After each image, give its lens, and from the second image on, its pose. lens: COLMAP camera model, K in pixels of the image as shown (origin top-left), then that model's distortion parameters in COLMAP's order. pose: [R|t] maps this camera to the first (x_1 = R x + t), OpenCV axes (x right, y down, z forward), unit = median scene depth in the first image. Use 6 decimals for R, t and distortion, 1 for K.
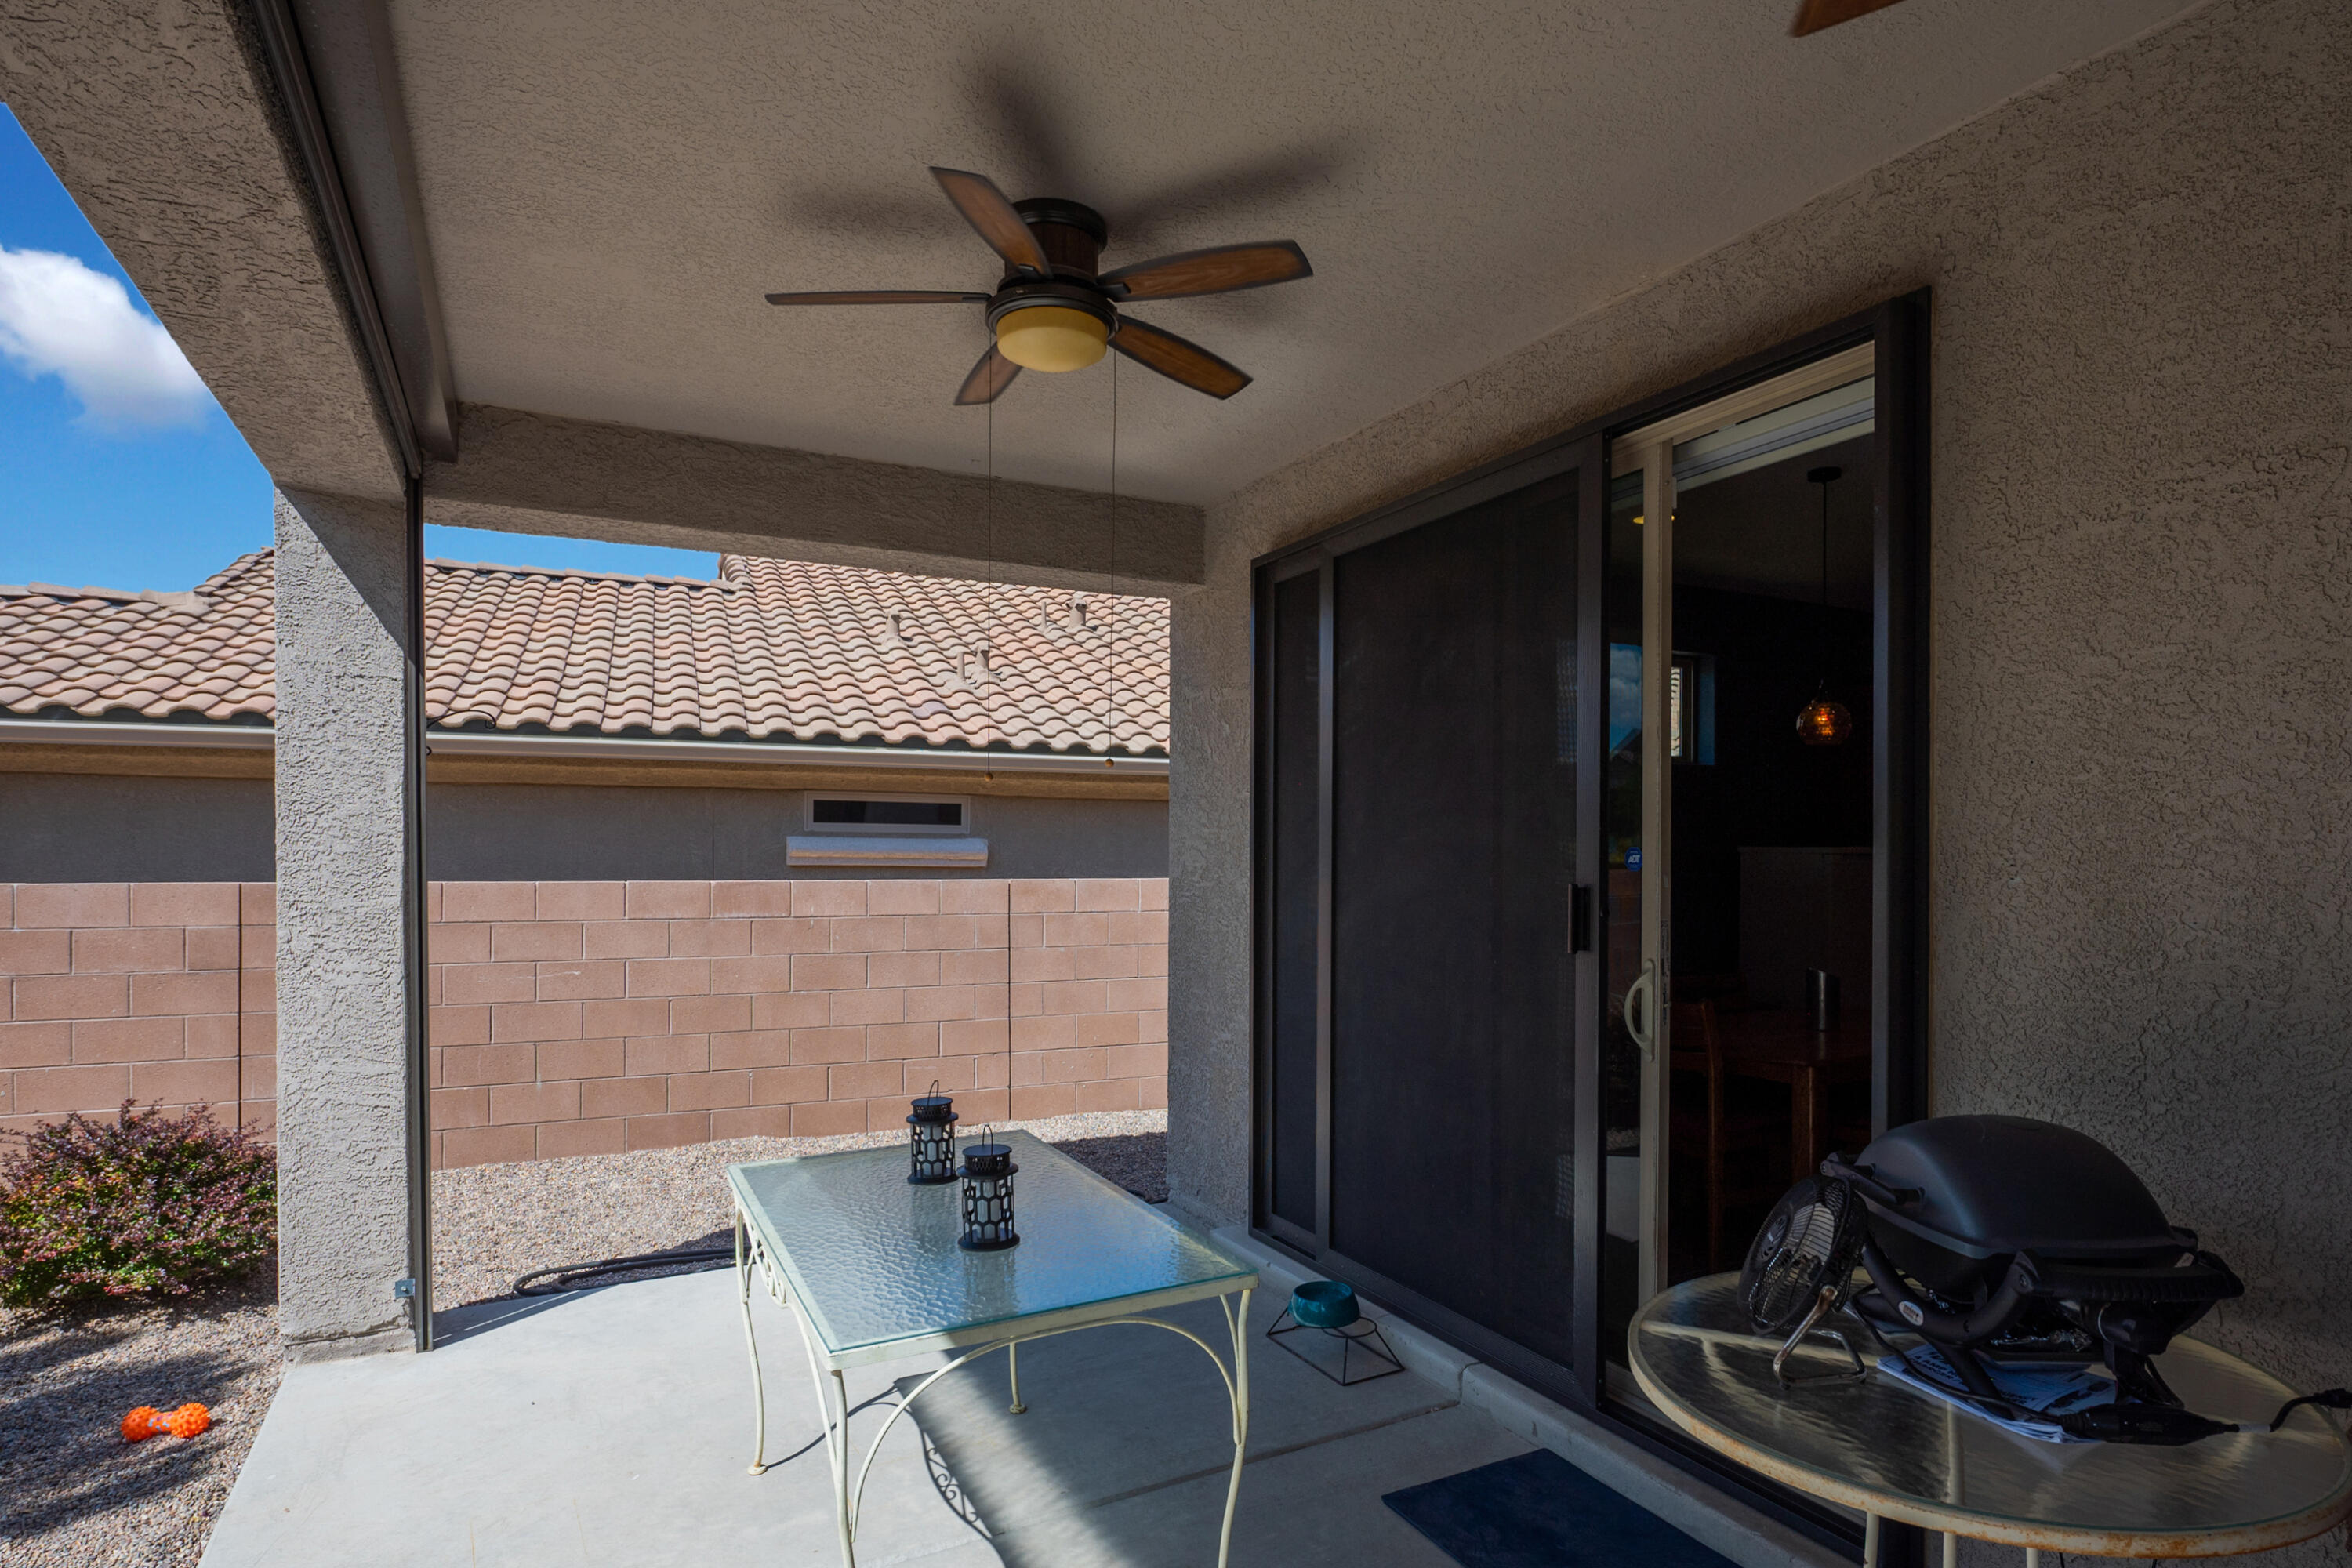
lens RADIAL K [[1273.0, 0, 1195.9], [0, 1273.0, 866.1], [0, 0, 1]] dist [-0.000041, -0.003248]
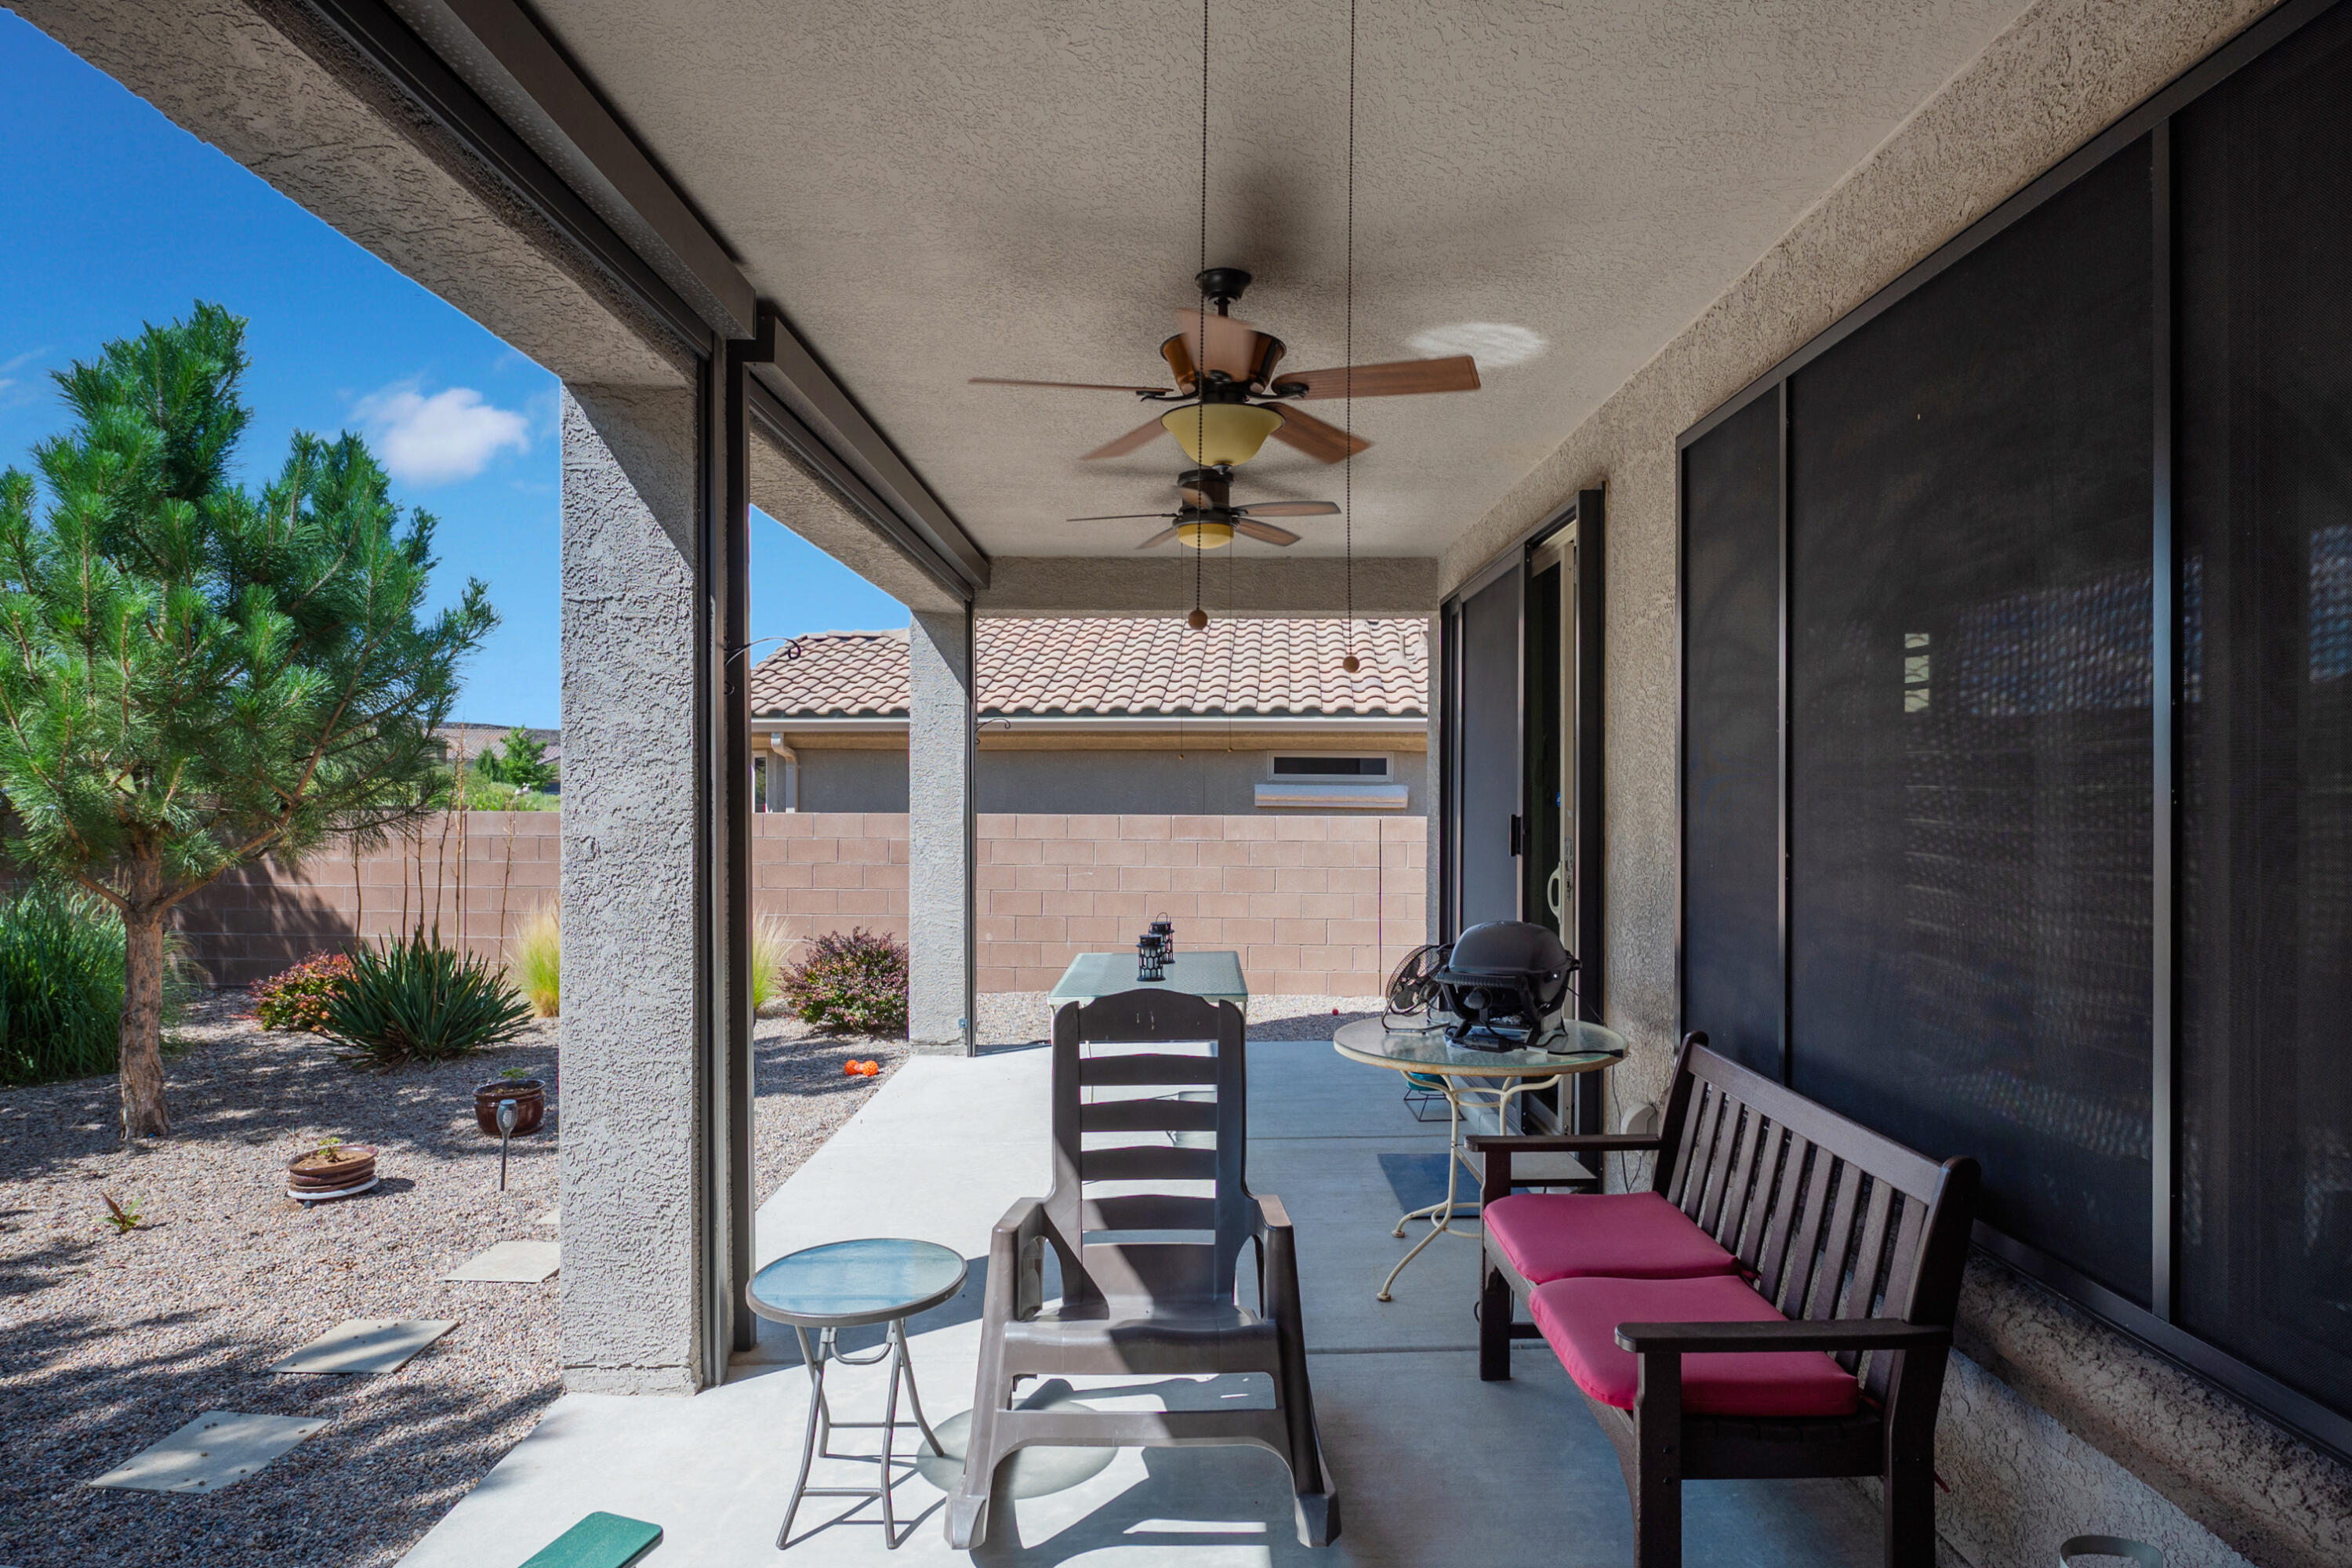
lens RADIAL K [[1273.0, 0, 1188.6], [0, 1273.0, 803.5], [0, 0, 1]] dist [-0.000041, -0.003248]
pose [[0.889345, 0.002965, -0.457228, 0.502891], [-0.005729, 0.999973, -0.004658, 0.007323], [0.457202, 0.006762, 0.889337, -0.498914]]
